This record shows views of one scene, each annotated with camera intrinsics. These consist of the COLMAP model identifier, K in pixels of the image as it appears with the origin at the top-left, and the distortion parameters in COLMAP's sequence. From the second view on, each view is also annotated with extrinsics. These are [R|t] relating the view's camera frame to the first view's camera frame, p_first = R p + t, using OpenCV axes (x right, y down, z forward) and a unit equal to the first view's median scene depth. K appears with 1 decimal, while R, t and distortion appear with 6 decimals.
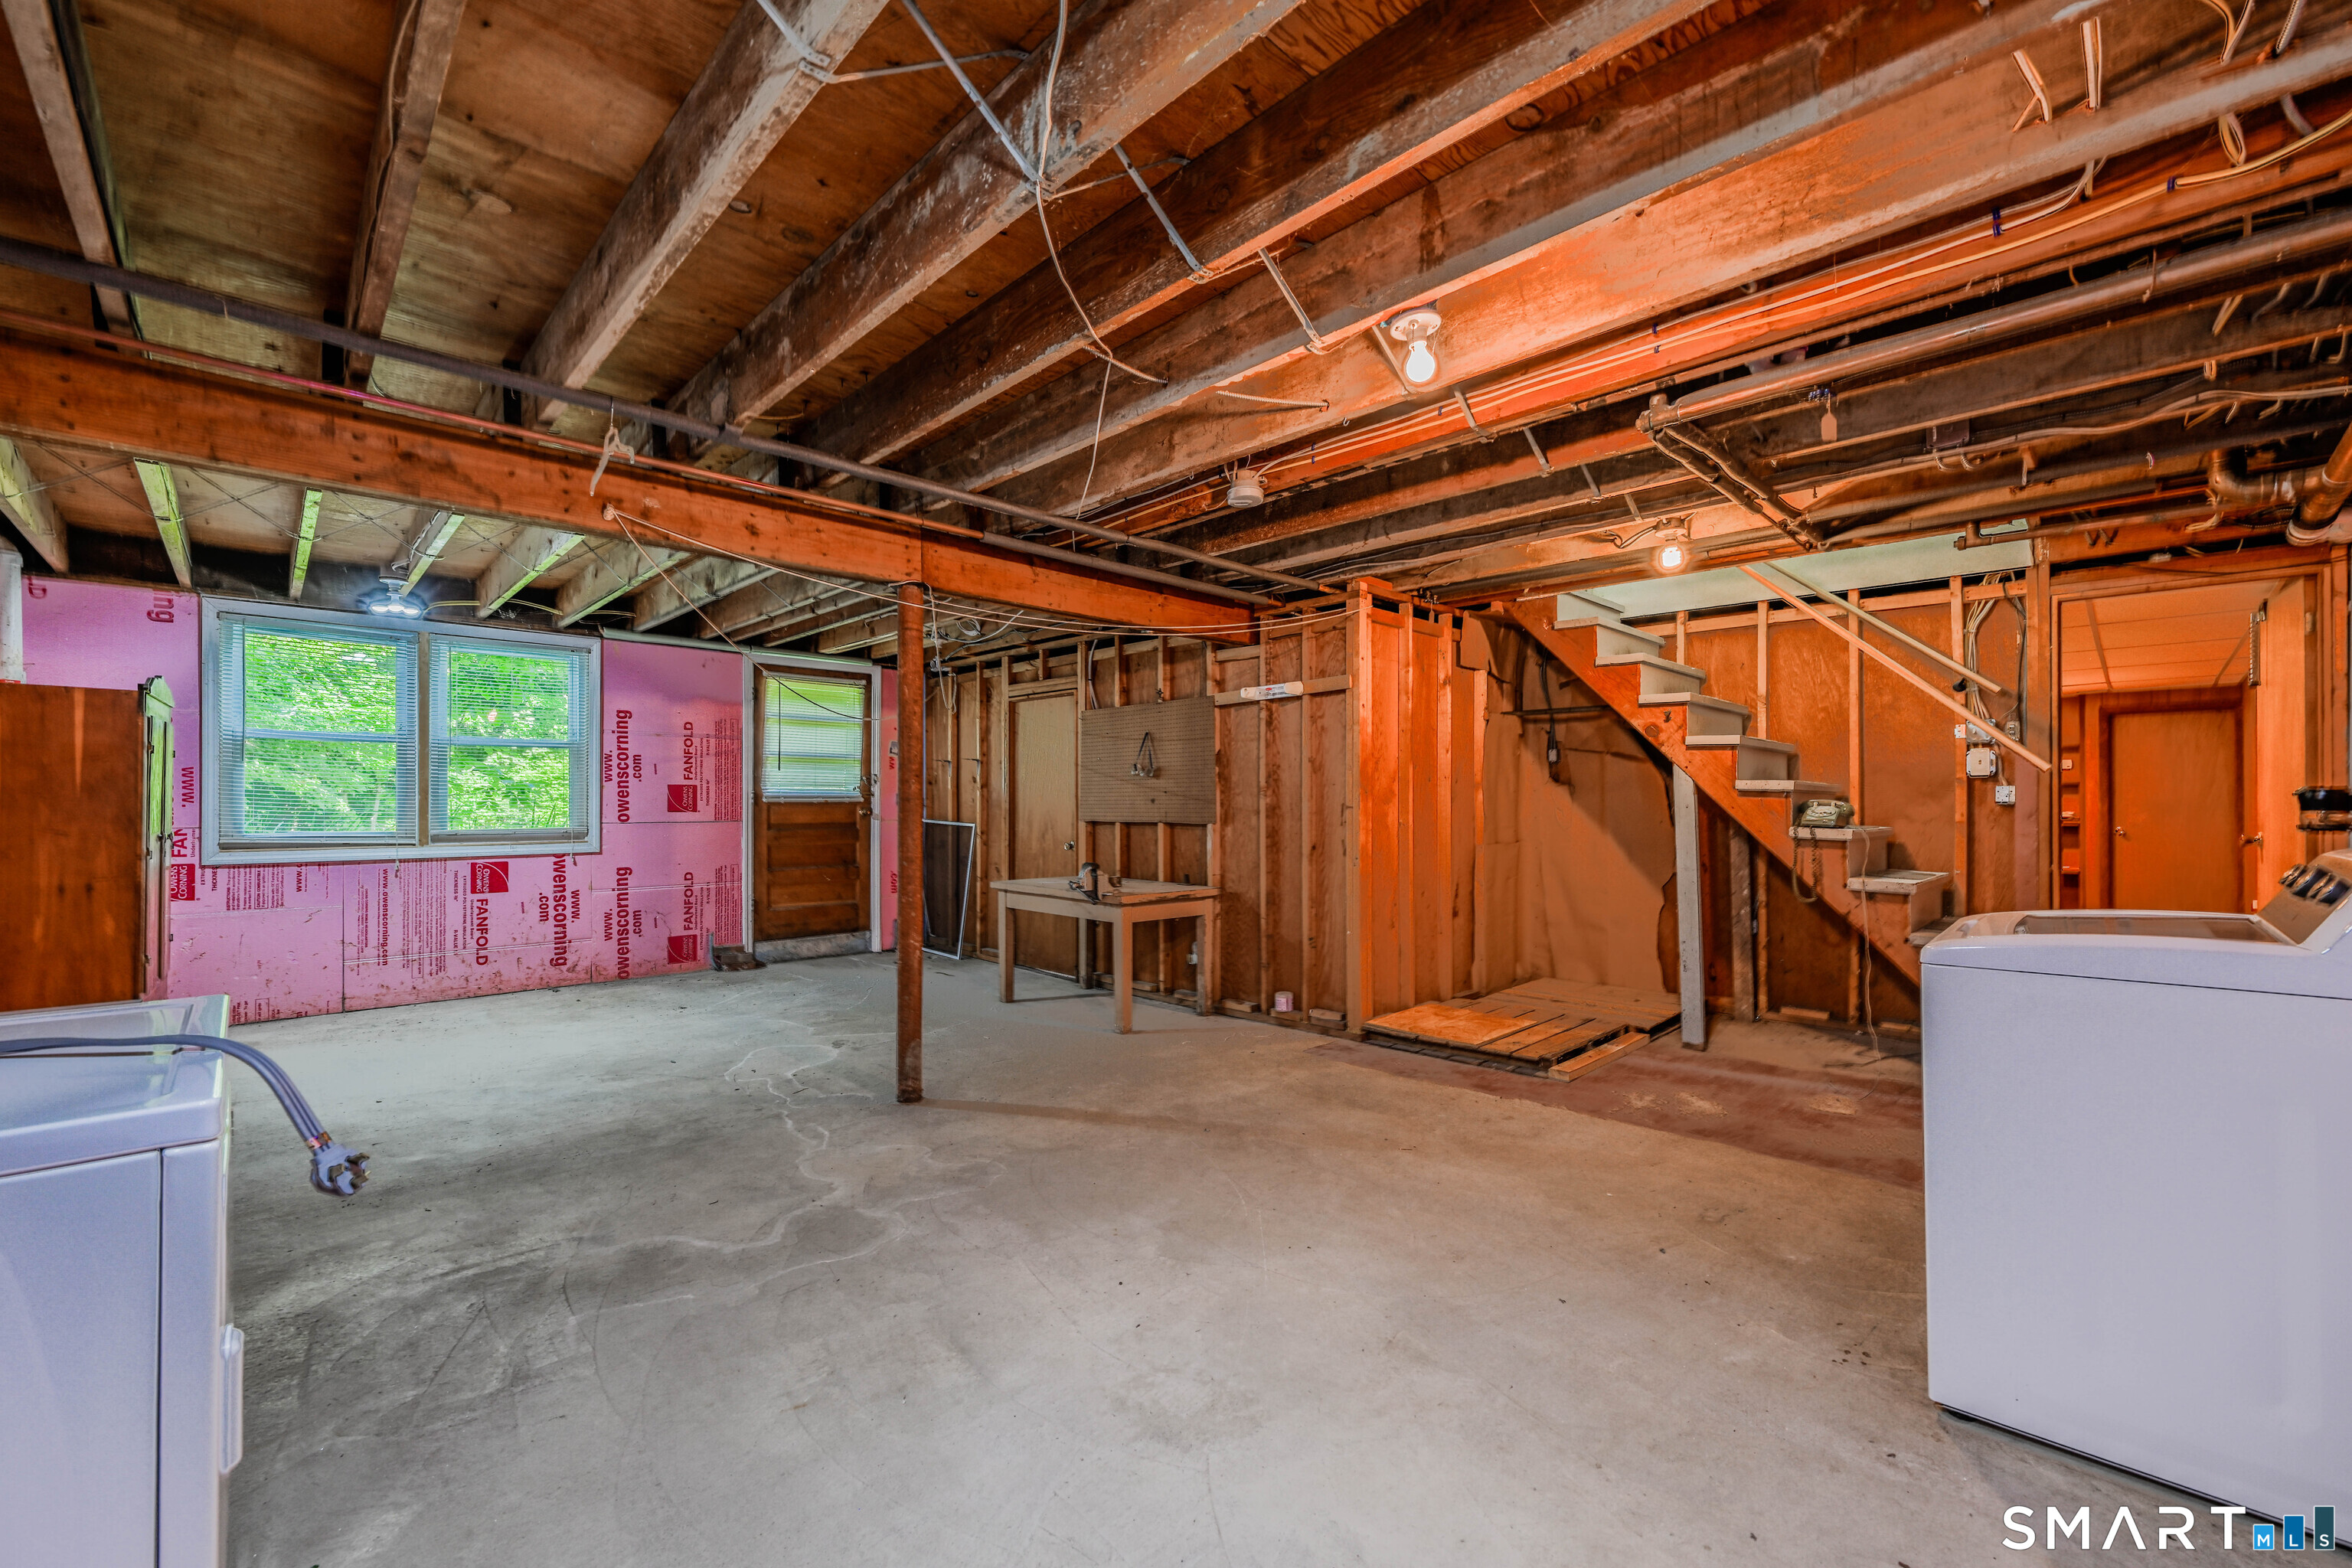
lens RADIAL K [[946.4, 0, 1178.9], [0, 946.4, 796.0], [0, 0, 1]] dist [-0.001711, 0.000654]
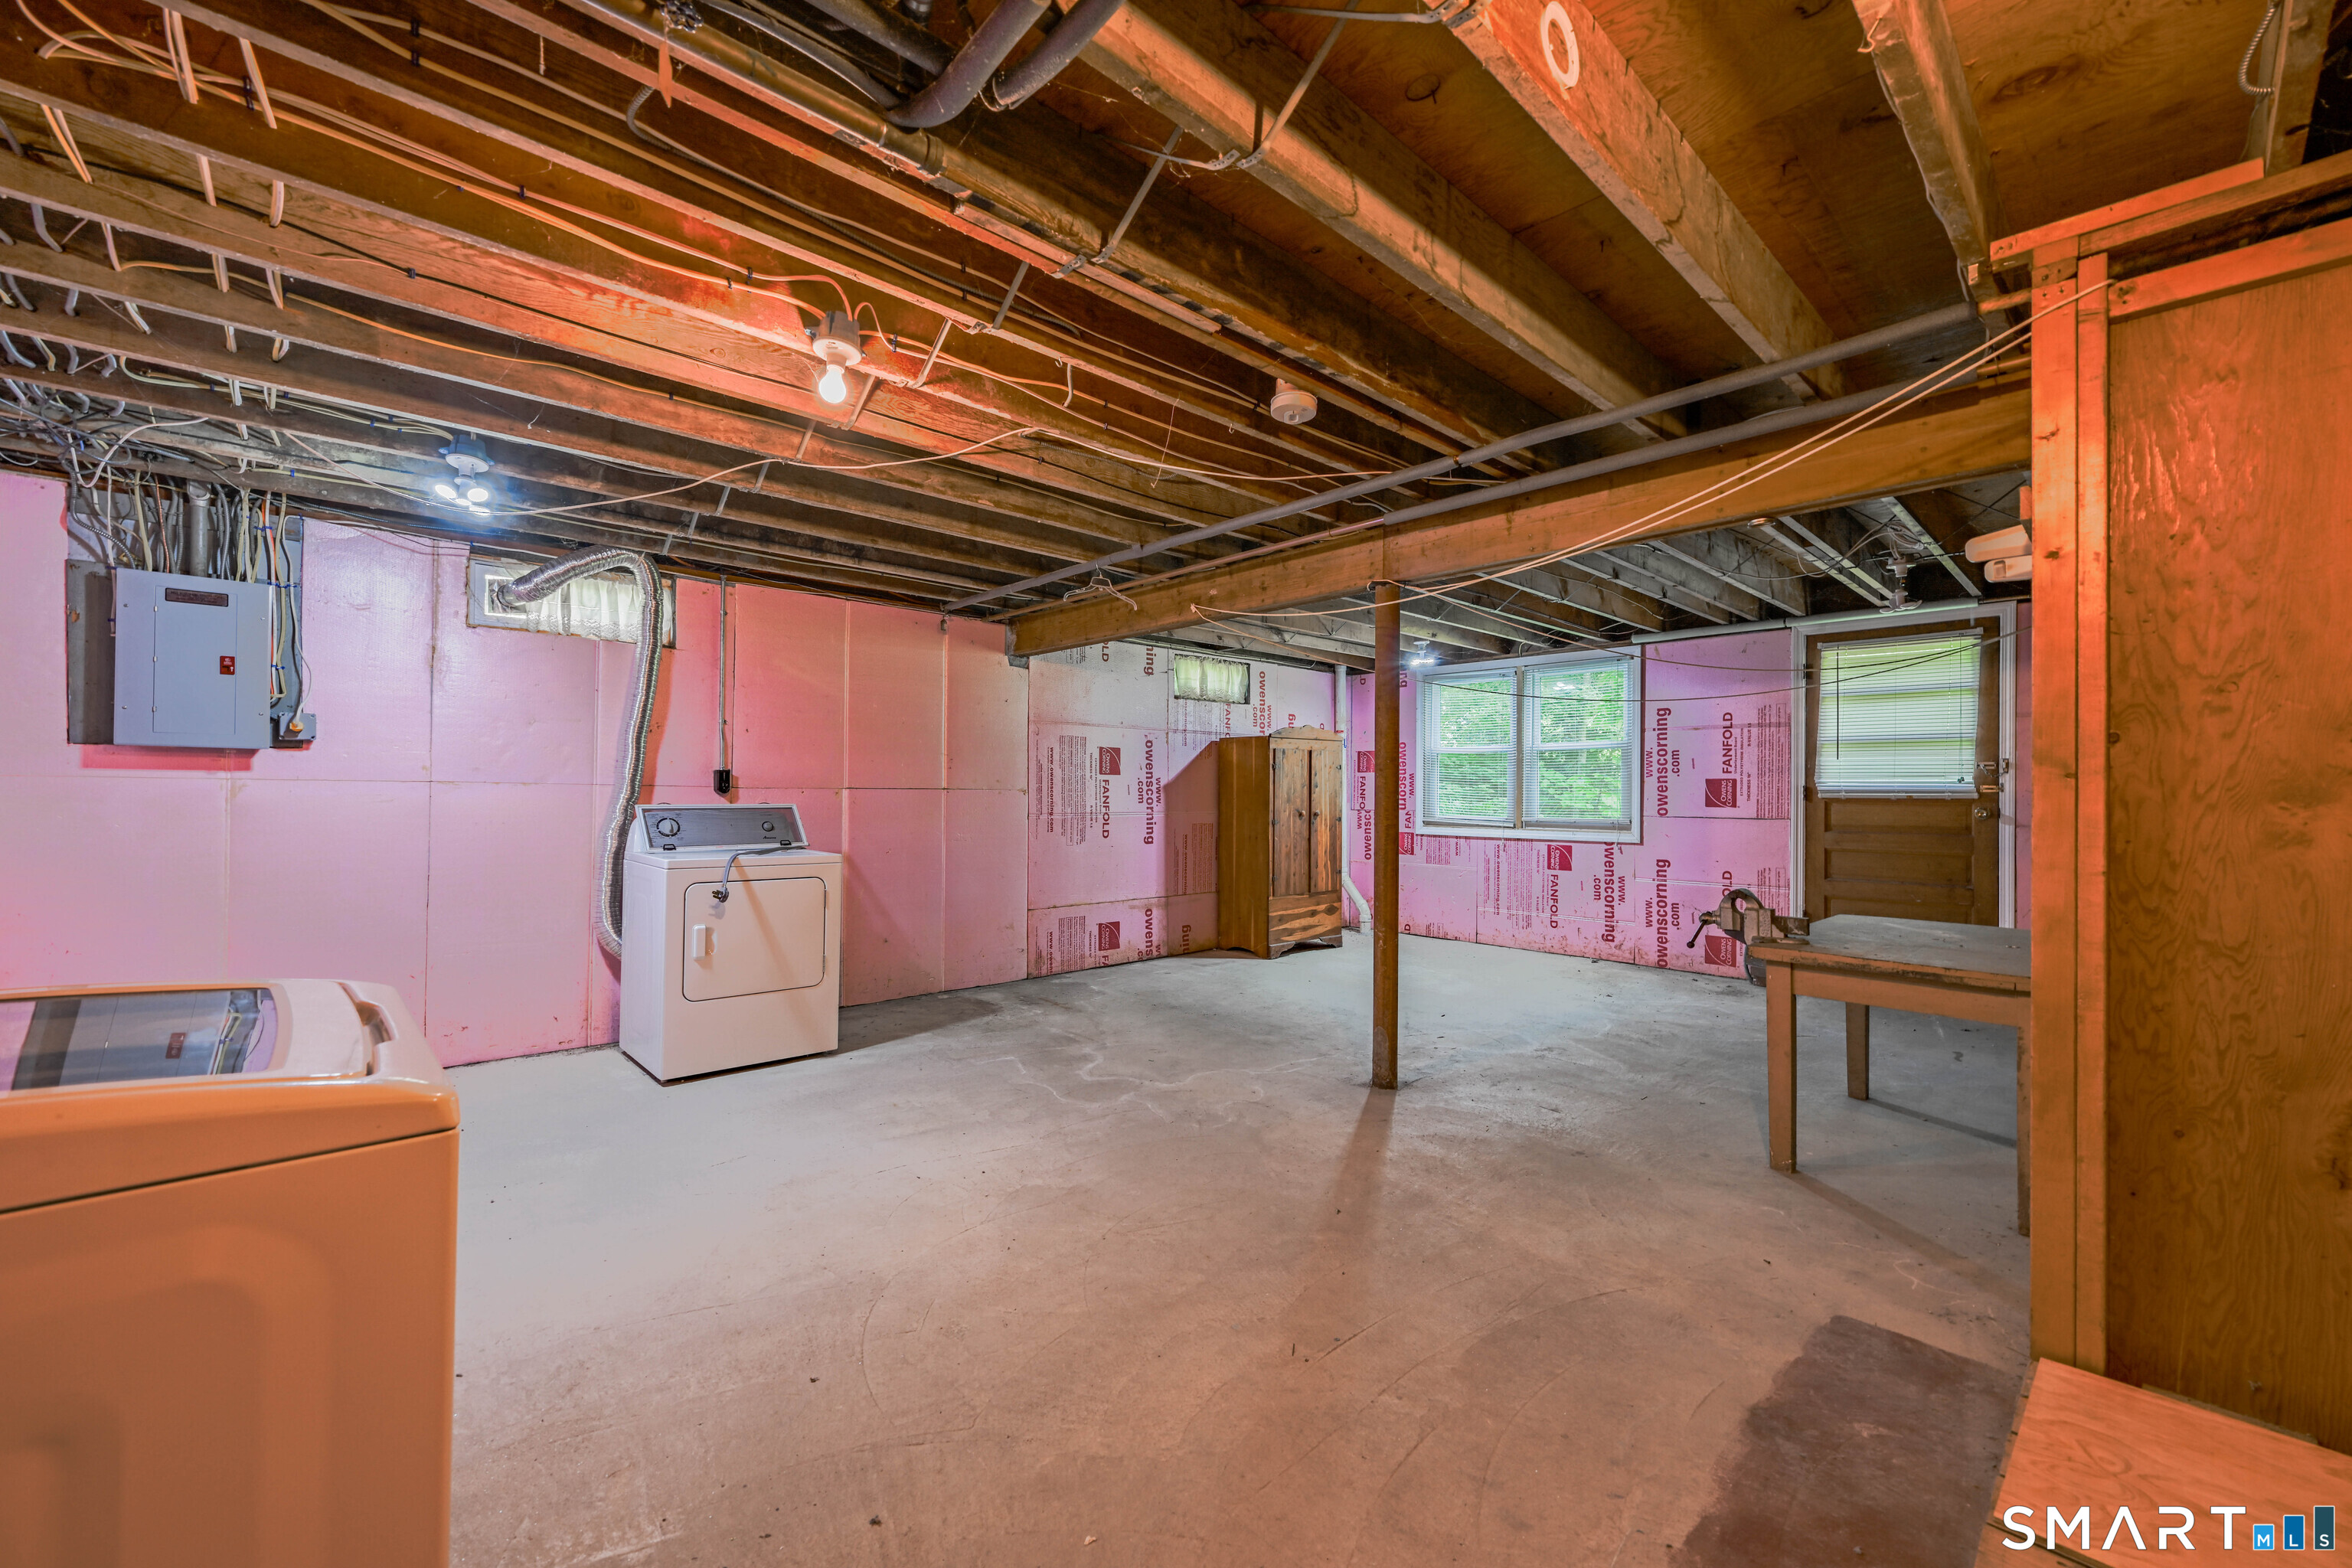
lens RADIAL K [[946.4, 0, 1183.9], [0, 946.4, 792.3], [0, 0, 1]] dist [-0.001711, 0.000654]
pose [[-0.030490, -0.000941, -0.999535, 0.600720], [-0.000038, 1.000000, -0.000941, 0.003555], [0.999535, 0.000009, -0.030490, 0.655248]]
